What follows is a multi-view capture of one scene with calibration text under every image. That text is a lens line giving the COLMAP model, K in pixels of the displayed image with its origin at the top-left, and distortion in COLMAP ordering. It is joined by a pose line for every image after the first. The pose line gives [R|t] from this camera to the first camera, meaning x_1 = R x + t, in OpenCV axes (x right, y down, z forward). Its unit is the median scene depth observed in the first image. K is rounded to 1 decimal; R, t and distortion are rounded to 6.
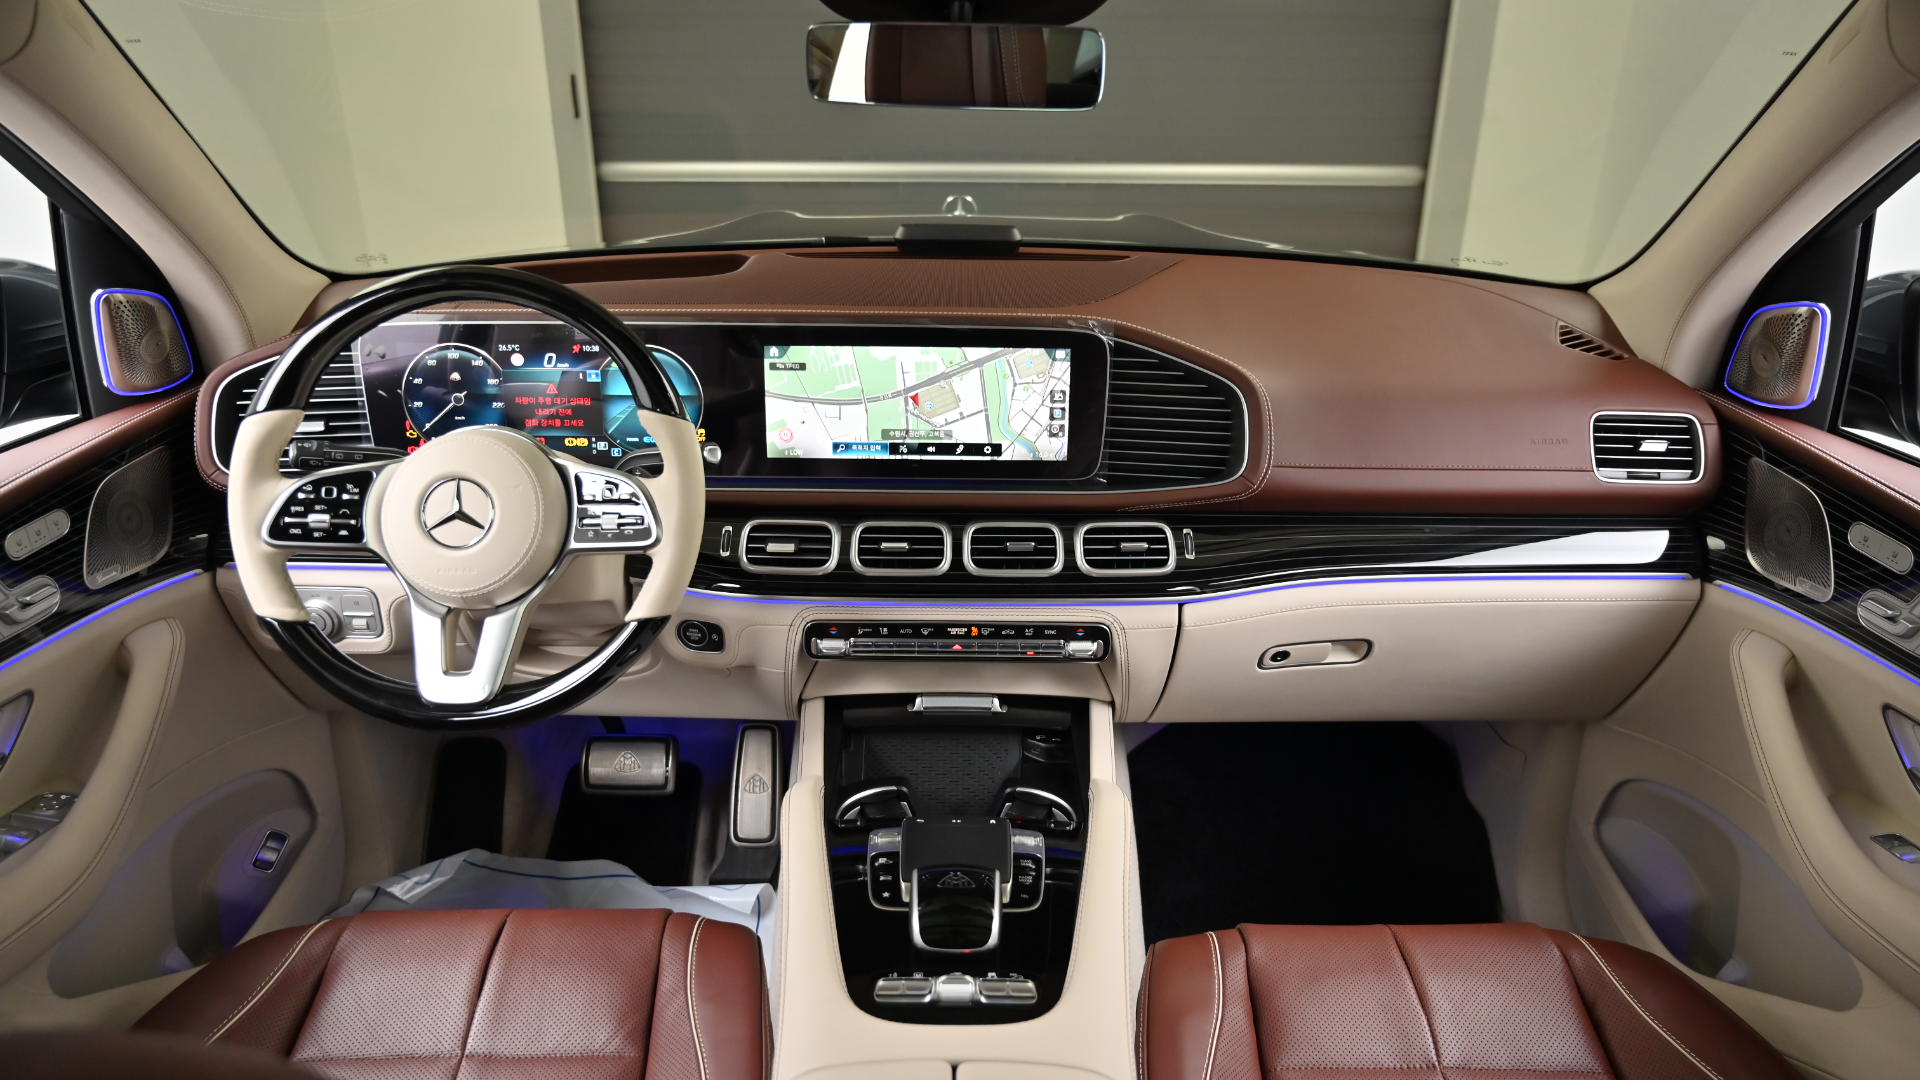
lens RADIAL K [[1323.9, 0, 962.6], [0, 1323.9, 540.3], [0, 0, 1]] dist [-0.012114, 0.001075]
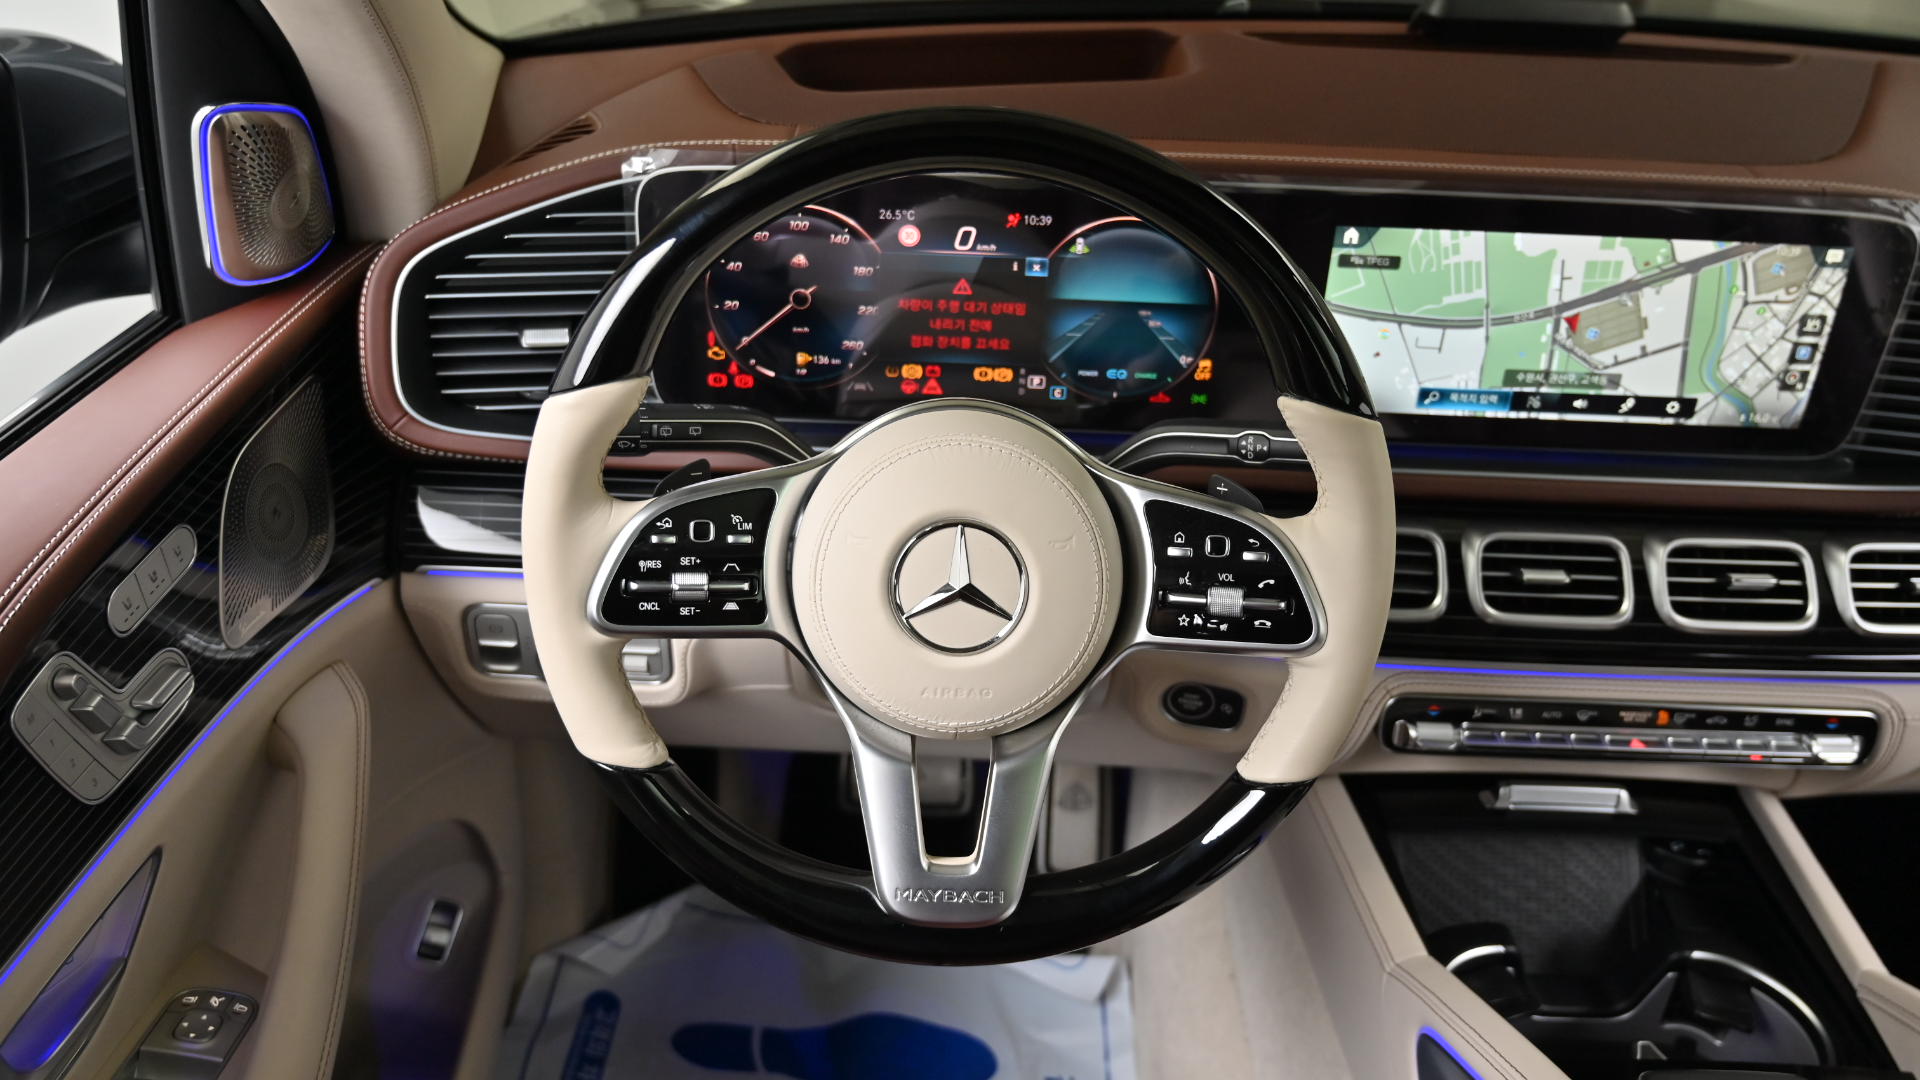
lens RADIAL K [[1470.1, 0, 956.2], [0, 1470.1, 541.3], [0, 0, 1]] dist [-0.015886, 0.010767]
pose [[0.999534, 0.025826, 0.016274, -0.323998], [-0.028289, 0.984008, 0.175865, -0.118914], [-0.011472, -0.176244, 0.984280, 0.339976]]
